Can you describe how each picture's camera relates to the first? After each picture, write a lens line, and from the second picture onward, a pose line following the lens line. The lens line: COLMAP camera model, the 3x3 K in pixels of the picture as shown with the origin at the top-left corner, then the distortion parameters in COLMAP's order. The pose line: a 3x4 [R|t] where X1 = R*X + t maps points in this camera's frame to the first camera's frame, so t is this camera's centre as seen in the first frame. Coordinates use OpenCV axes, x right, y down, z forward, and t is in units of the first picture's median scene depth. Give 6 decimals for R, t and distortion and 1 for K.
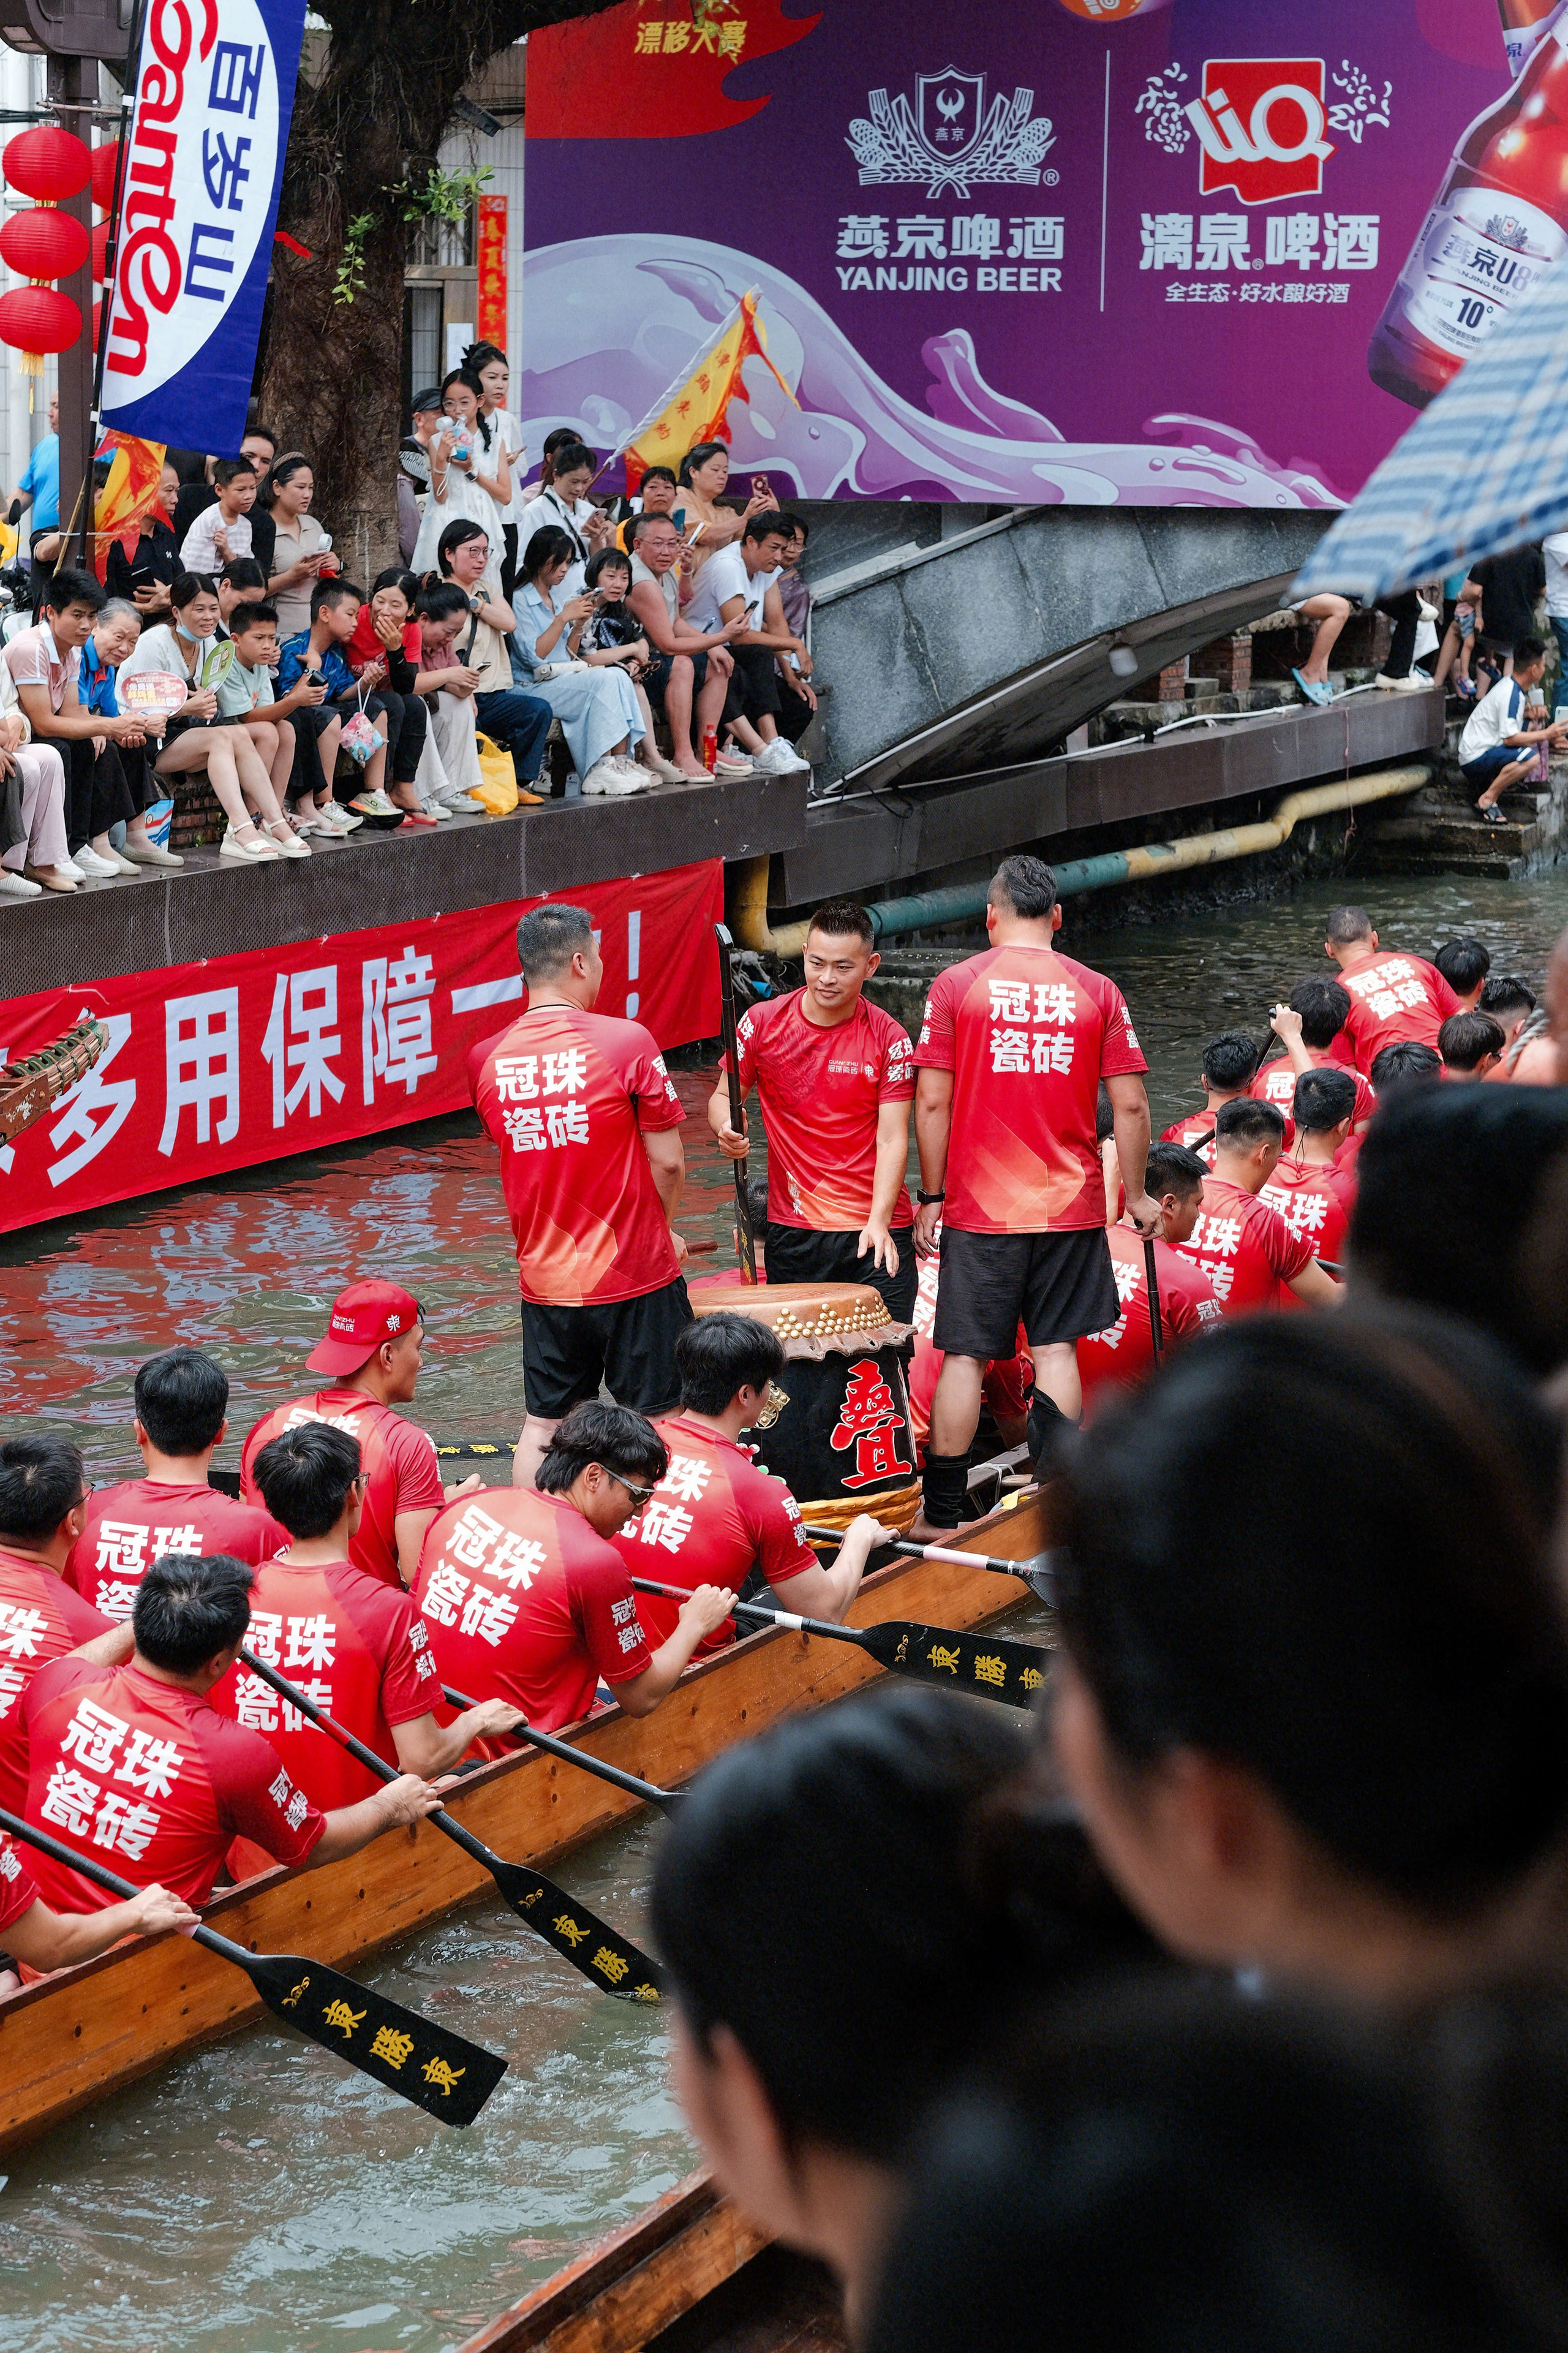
lens RADIAL K [[5695.0, 0, 785.6], [0, 5695.0, 1174.5], [0, 0, 1]] dist [0.053236, 0.000000]
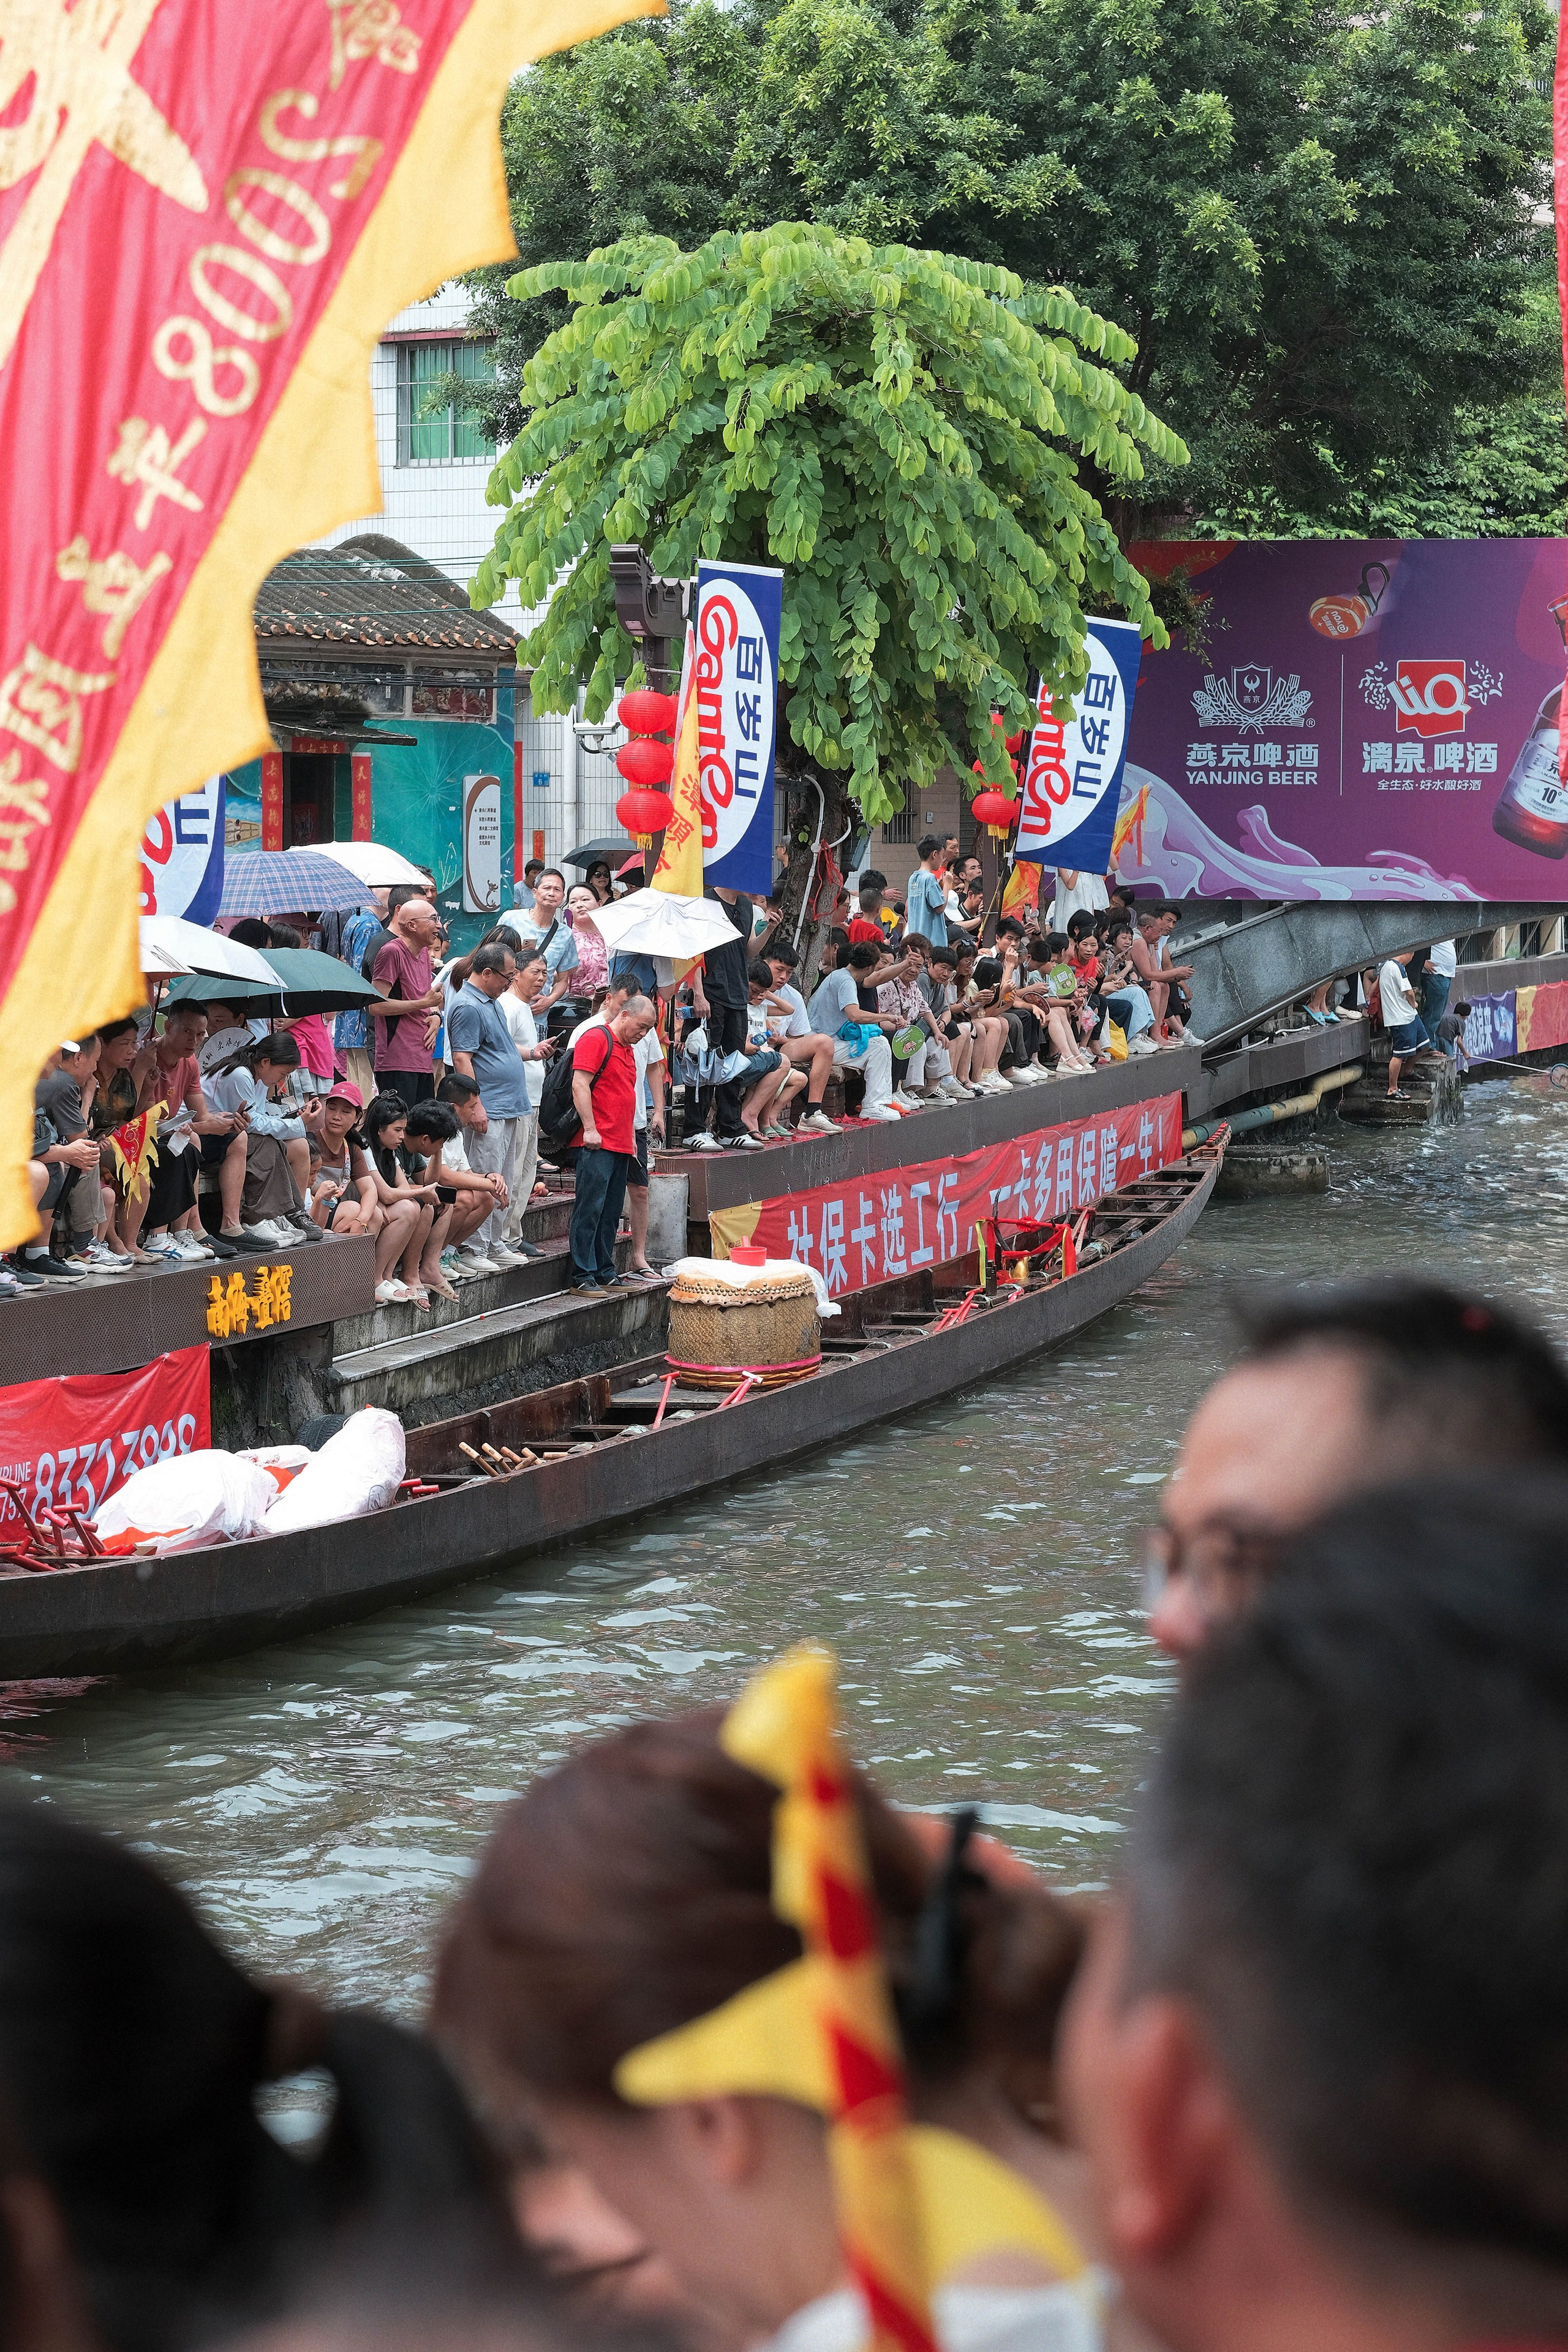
lens RADIAL K [[5693.0, 0, 783.0], [0, 5693.0, 1176.8], [0, 0, 1]] dist [0.053236, 0.000000]
pose [[0.987143, -0.016884, 0.158947, -0.416860], [0.029064, 0.996788, -0.074623, 0.102675], [-0.157177, 0.078283, 0.984463, -0.767456]]
